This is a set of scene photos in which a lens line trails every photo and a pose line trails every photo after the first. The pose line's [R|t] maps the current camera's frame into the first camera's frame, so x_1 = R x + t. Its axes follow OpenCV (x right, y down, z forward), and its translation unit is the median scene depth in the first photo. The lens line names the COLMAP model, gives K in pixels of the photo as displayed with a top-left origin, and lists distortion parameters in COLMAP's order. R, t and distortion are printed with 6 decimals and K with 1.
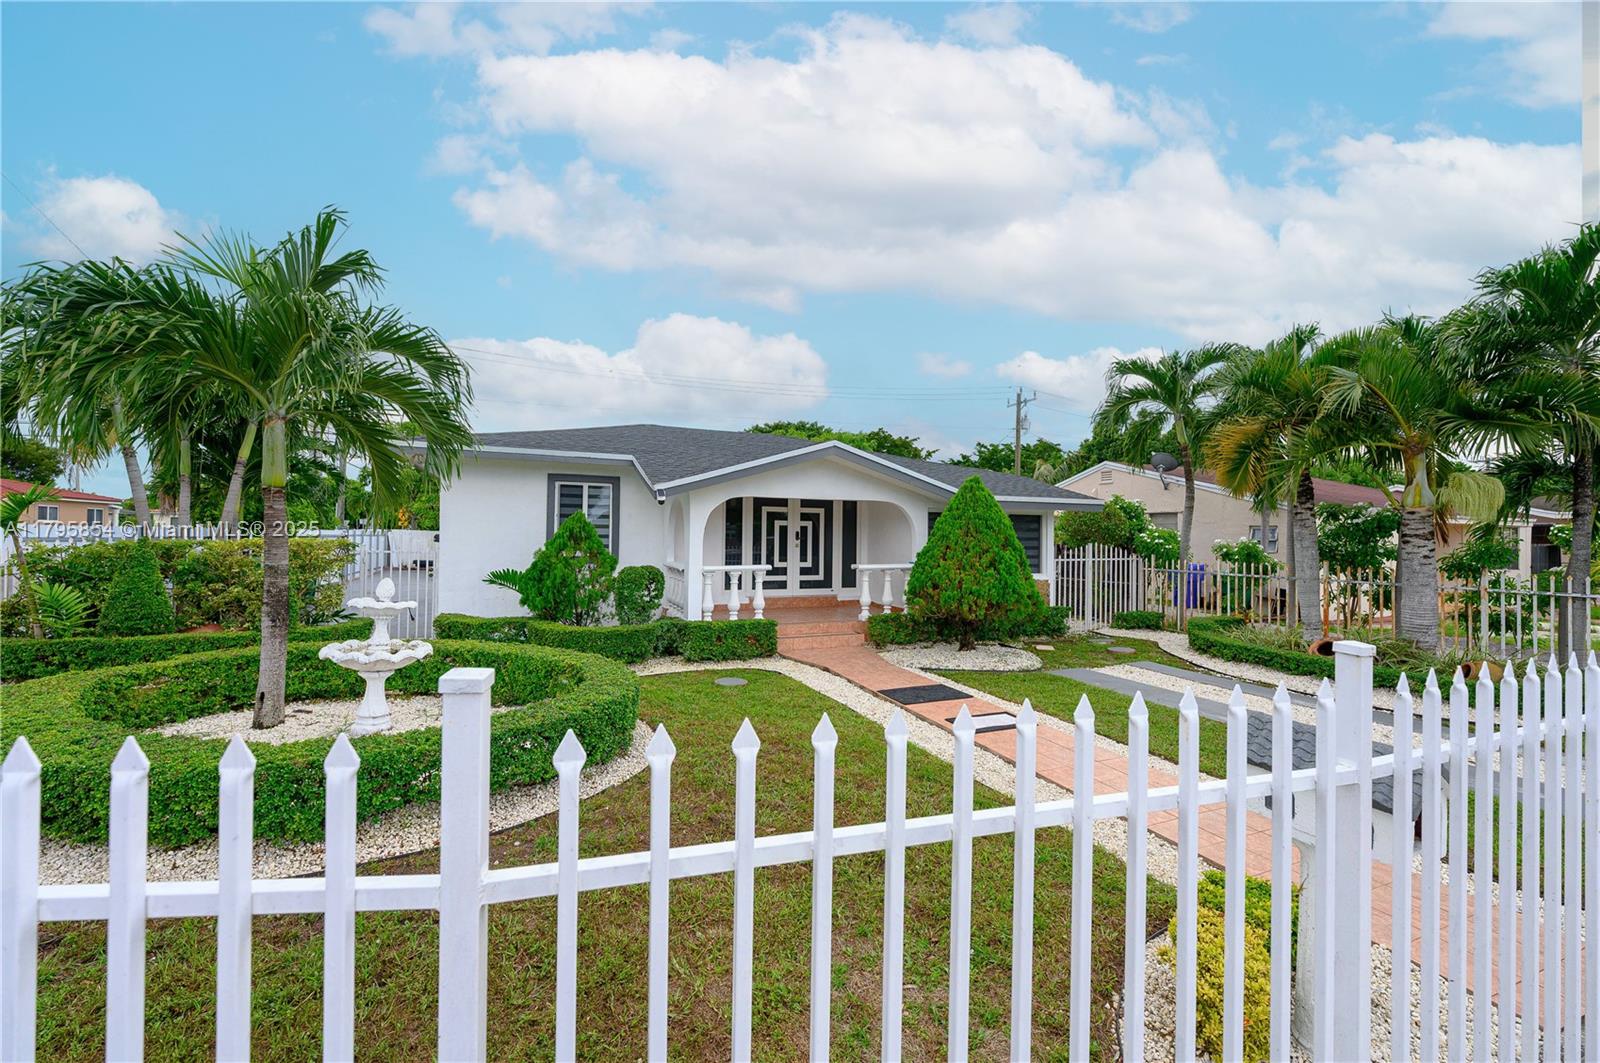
lens RADIAL K [[635.7, 0, 797.1], [0, 635.7, 530.9], [0, 0, 1]] dist [-0.001209, 0.000382]
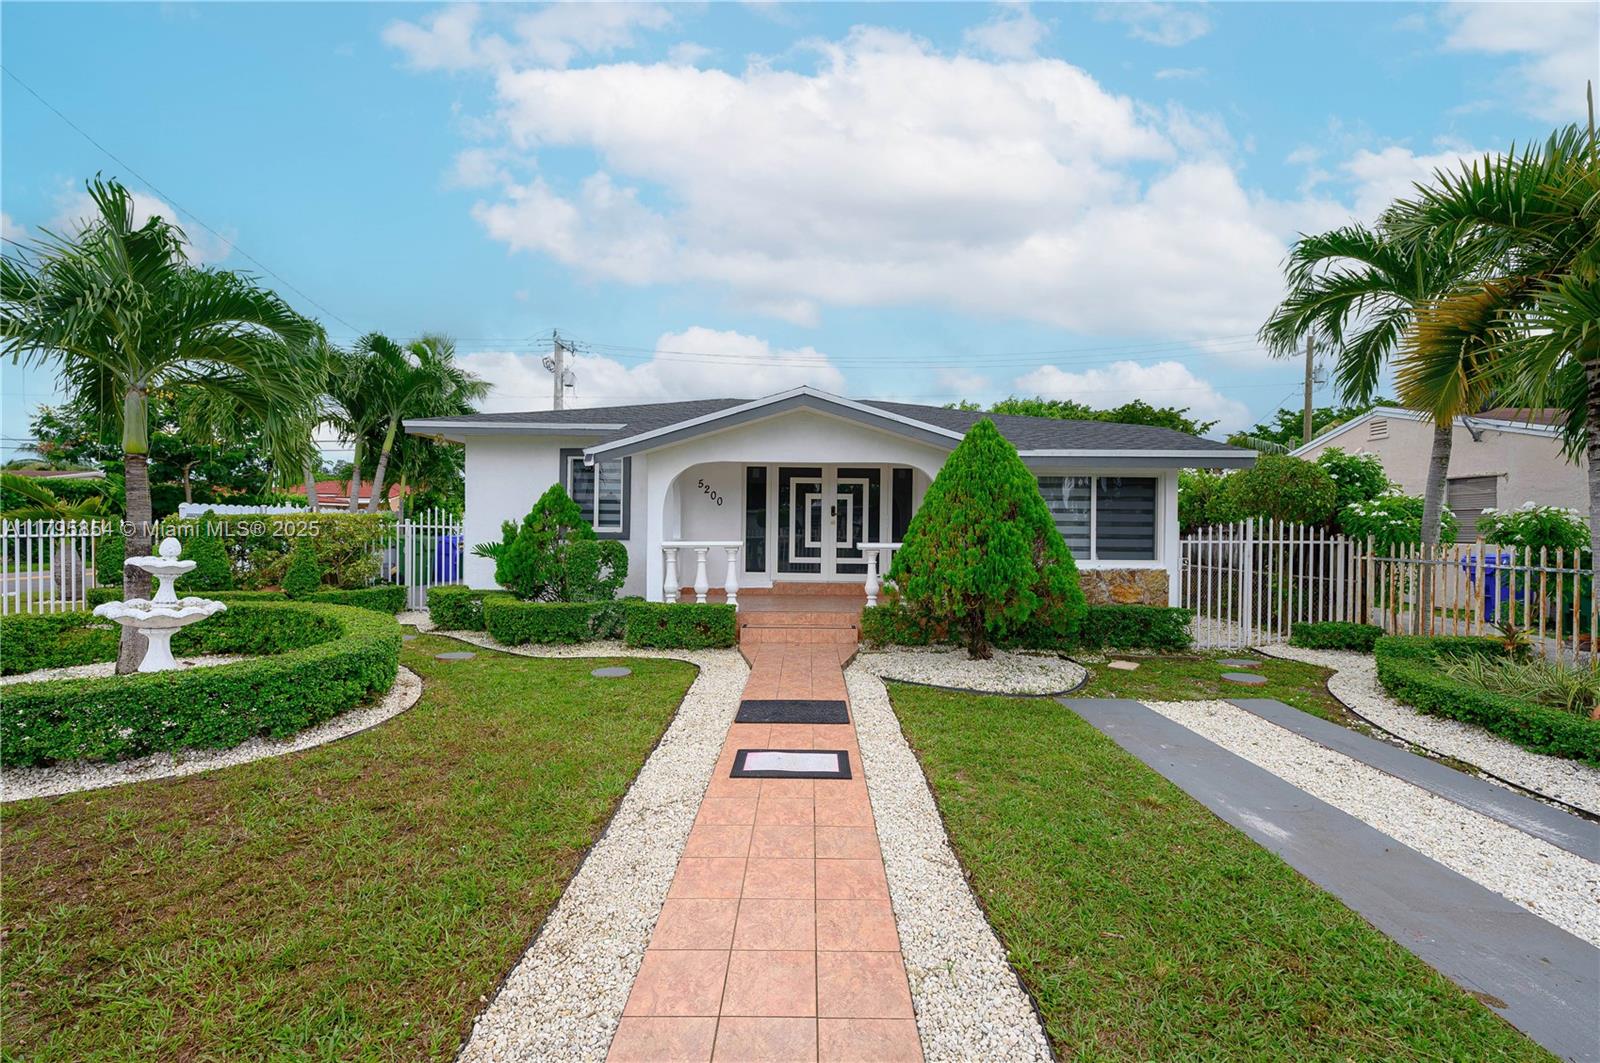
lens RADIAL K [[635.7, 0, 802.8], [0, 635.7, 534.3], [0, 0, 1]] dist [-0.001209, 0.000382]
pose [[0.922125, 0.002819, -0.386883, 0.337803], [0.003679, 0.999864, 0.016056, 0.028804], [0.386876, -0.016229, 0.921989, 0.230231]]
